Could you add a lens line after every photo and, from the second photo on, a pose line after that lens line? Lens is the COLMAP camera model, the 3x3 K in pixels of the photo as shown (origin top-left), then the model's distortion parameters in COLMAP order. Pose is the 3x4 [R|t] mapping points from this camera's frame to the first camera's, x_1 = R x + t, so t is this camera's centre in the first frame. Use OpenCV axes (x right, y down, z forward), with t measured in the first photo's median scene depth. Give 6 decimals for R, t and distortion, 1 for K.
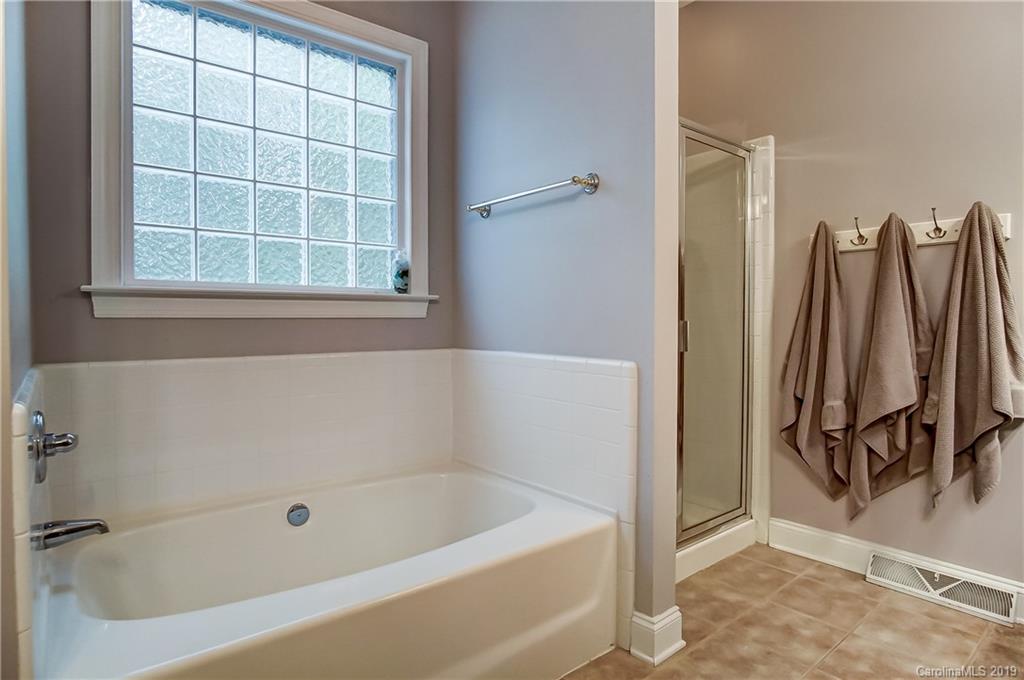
lens RADIAL K [[560.5, 0, 511.5], [0, 560.5, 332.6], [0, 0, 1]] dist [-0.035063, 0.009666]
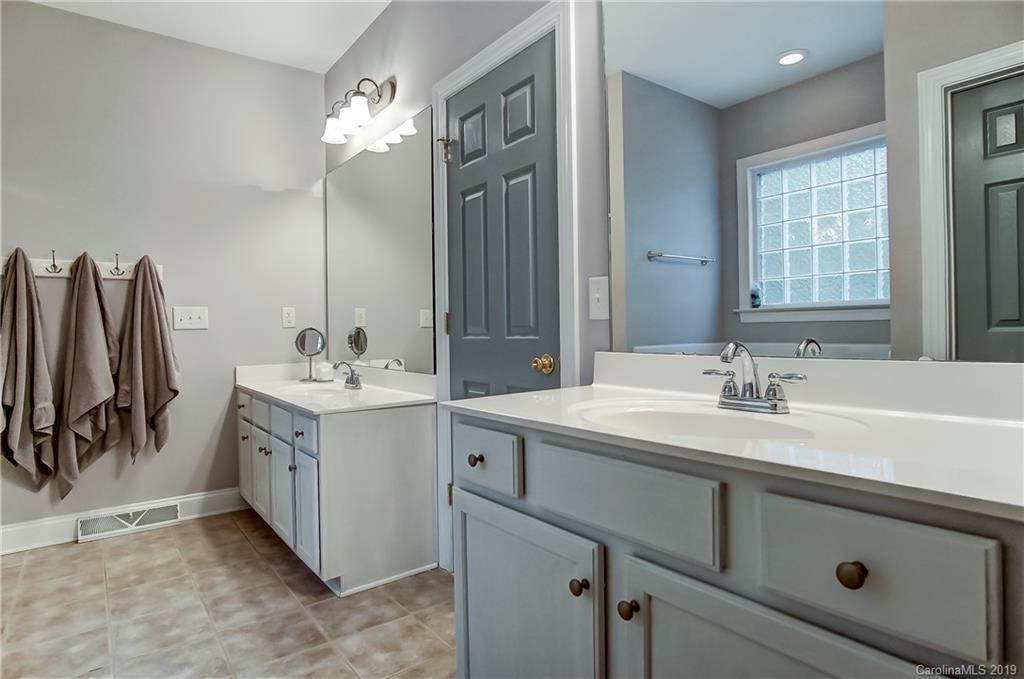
lens RADIAL K [[560.5, 0, 511.5], [0, 560.5, 332.1], [0, 0, 1]] dist [-0.035063, 0.009666]
pose [[0.023468, -0.004951, 0.999712, -0.602420], [0.040336, 0.999178, 0.004001, 0.008346], [-0.998911, 0.040230, 0.023648, -0.030693]]
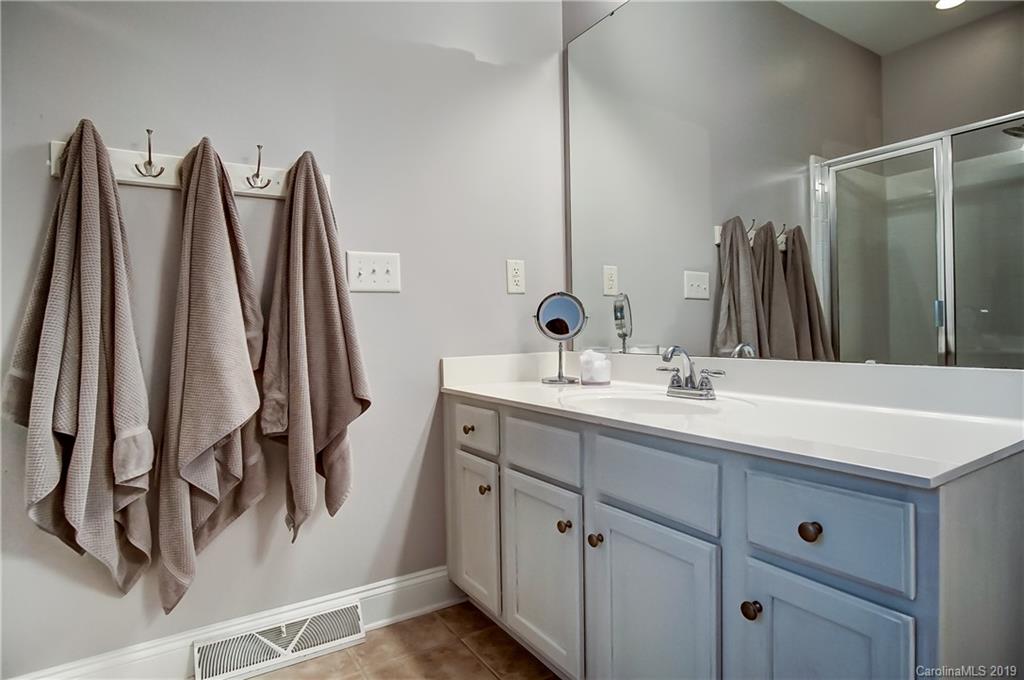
lens RADIAL K [[560.5, 0, 511.5], [0, 560.5, 332.6], [0, 0, 1]] dist [-0.035063, 0.009666]
pose [[0.113512, -0.006759, 0.993514, 0.047235], [0.043110, 0.999069, 0.001871, 0.041608], [-0.992601, 0.042618, 0.113697, 0.565618]]
